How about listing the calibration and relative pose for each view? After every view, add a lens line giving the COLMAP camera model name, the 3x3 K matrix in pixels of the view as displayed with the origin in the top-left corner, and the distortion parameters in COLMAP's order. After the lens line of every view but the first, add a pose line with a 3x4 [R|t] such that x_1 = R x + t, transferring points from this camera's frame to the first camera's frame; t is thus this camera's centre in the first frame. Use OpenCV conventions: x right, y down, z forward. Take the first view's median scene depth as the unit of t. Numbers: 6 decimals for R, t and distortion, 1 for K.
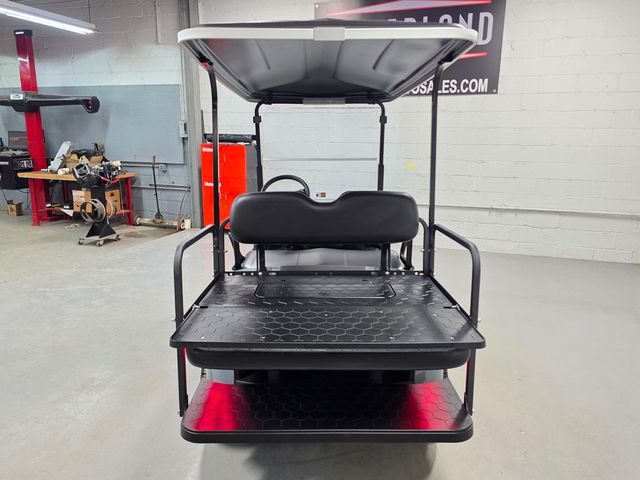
lens RADIAL K [[470.1, 0, 322.1], [0, 470.1, 237.2], [0, 0, 1]] dist [0.071019, -0.059038]
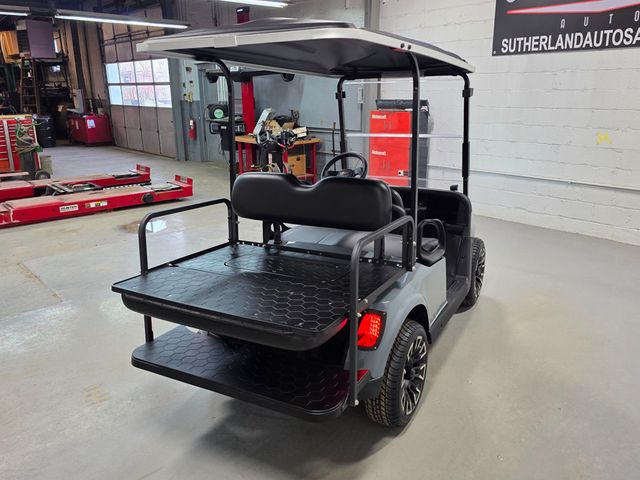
lens RADIAL K [[514.3, 0, 322.1], [0, 514.3, 237.2], [0, 0, 1]] dist [0.081467, -0.100032]
pose [[0.874564, 0.113413, -0.471461, 0.224717], [-0.082772, 0.992910, 0.085308, -0.023201], [0.477794, -0.035583, 0.877751, 0.001692]]
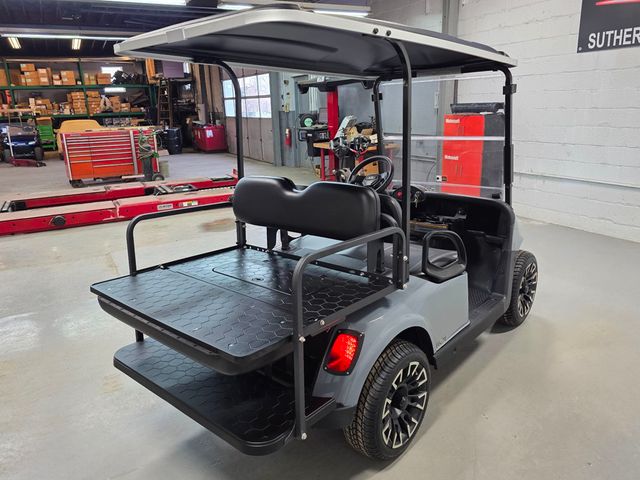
lens RADIAL K [[472.9, 0, 313.6], [0, 472.9, 239.1], [0, 0, 1]] dist [0.063452, -0.057512]
pose [[0.738561, 0.149118, -0.657489, 0.266318], [-0.099932, 0.988673, 0.111976, -0.033694], [0.666740, -0.016997, 0.745097, 0.105460]]
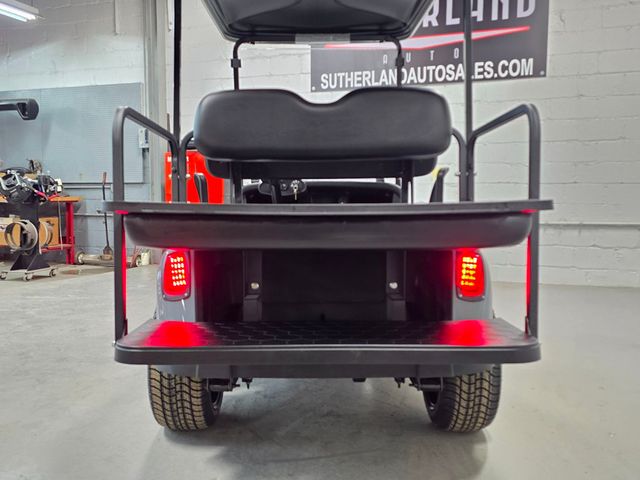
lens RADIAL K [[612.7, 0, 316.3], [0, 612.7, 243.2], [0, 0, 1]] dist [0.058684, -0.018833]
pose [[0.999918, -0.006224, -0.011148, 0.001704], [0.004653, 0.990728, -0.135783, 0.104869], [0.011890, 0.135720, 0.990676, 0.027625]]
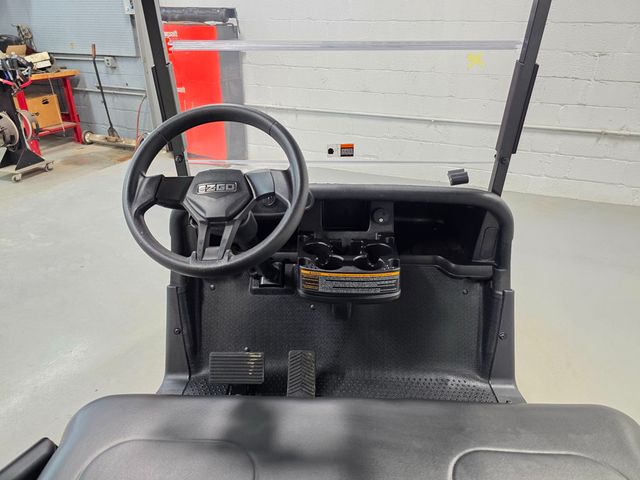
lens RADIAL K [[429.3, 0, 311.9], [0, 429.3, 240.9], [0, 0, 1]] dist [0.051201, -0.043190]
pose [[0.999349, 0.015463, -0.032598, -0.008068], [-0.006925, 0.968908, 0.247324, -0.065563], [0.035409, -0.246937, 0.968384, 0.407335]]
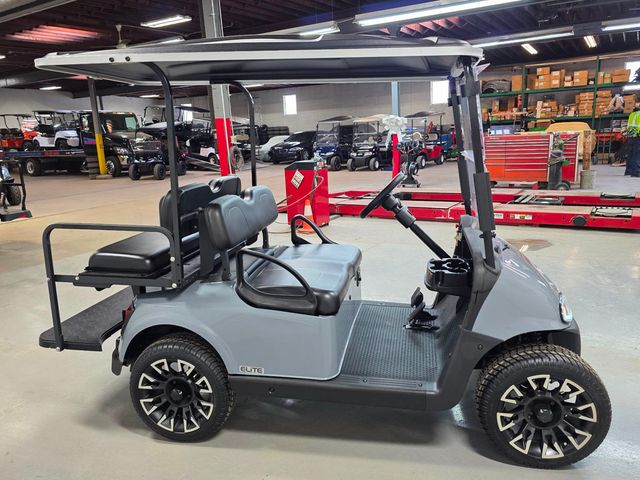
lens RADIAL K [[489.3, 0, 321.3], [0, 489.3, 247.2], [0, 0, 1]] dist [0.097520, -0.114859]
pose [[-0.200657, 0.228608, -0.952615, 0.431491], [-0.166426, 0.950303, 0.263109, -0.117483], [0.965422, 0.211334, -0.152638, 0.567028]]
